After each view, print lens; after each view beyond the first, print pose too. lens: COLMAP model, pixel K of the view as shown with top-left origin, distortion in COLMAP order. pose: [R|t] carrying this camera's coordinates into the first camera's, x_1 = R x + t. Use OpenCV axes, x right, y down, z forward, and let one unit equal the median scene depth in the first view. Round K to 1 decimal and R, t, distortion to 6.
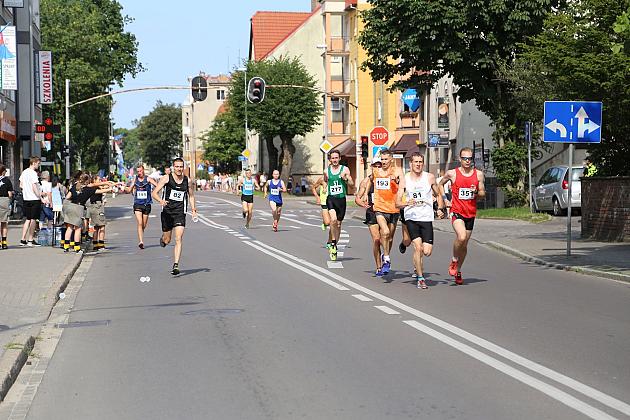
lens RADIAL K [[1555.4, 0, 315.0], [0, 1555.4, 210.0], [0, 0, 1]] dist [0.461549, -0.504022]
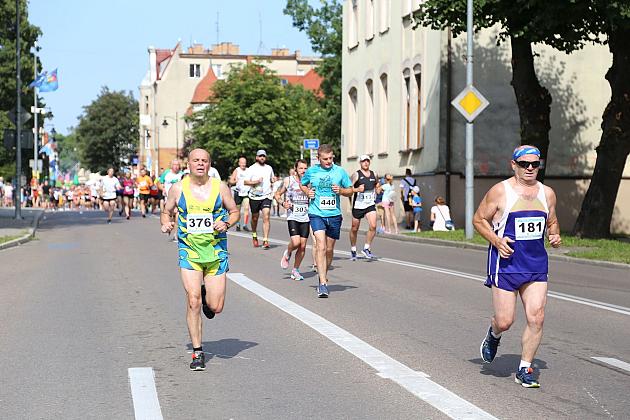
lens RADIAL K [[1395.1, 0, 315.0], [0, 1395.1, 210.0], [0, 0, 1]] dist [0.383910, -0.303629]
pose [[0.998290, 0.008155, 0.057881, -0.084526], [-0.007935, 0.999960, -0.004037, -0.013995], [-0.057912, 0.003571, 0.998315, 0.699388]]
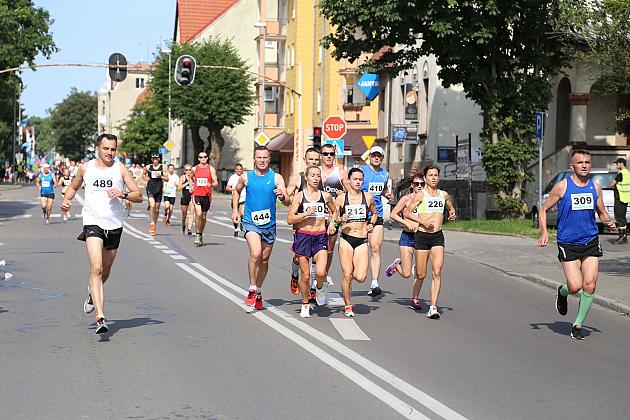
lens RADIAL K [[1555.4, 0, 315.0], [0, 1555.4, 210.0], [0, 0, 1]] dist [0.461549, -0.504022]
pose [[0.998177, 0.027511, 0.053724, -0.007158], [-0.027619, 0.999618, 0.001278, -0.002189], [-0.053668, -0.002759, 0.998555, 0.092507]]
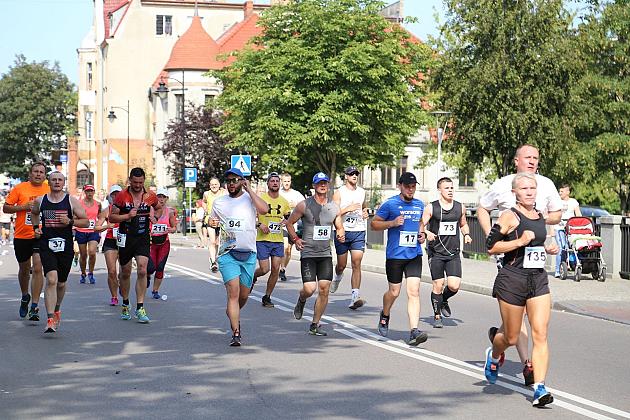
lens RADIAL K [[1533.0, 0, 348.4], [0, 1533.0, 220.5], [0, 0, 1]] dist [0.482381, -0.872187]
pose [[0.991687, 0.014474, 0.127859, -0.129802], [-0.014265, 0.999895, -0.002553, -0.023620], [-0.127883, 0.000707, 0.991789, 1.019310]]
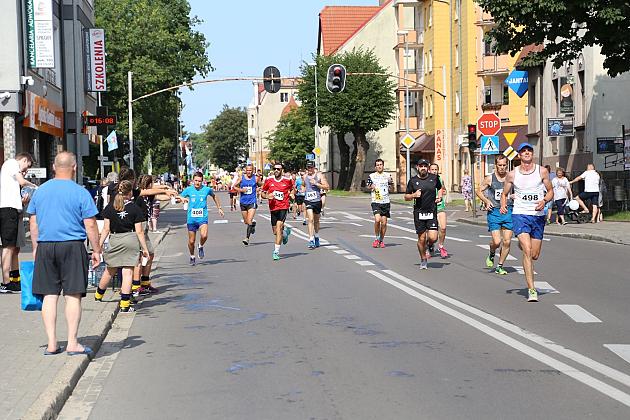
lens RADIAL K [[1395.1, 0, 315.0], [0, 1395.1, 210.0], [0, 0, 1]] dist [0.383910, -0.303629]
pose [[0.999295, -0.012122, -0.035543, -0.014845], [0.012253, 0.999919, 0.003458, -0.002553], [0.035498, -0.003891, 0.999362, 0.129497]]
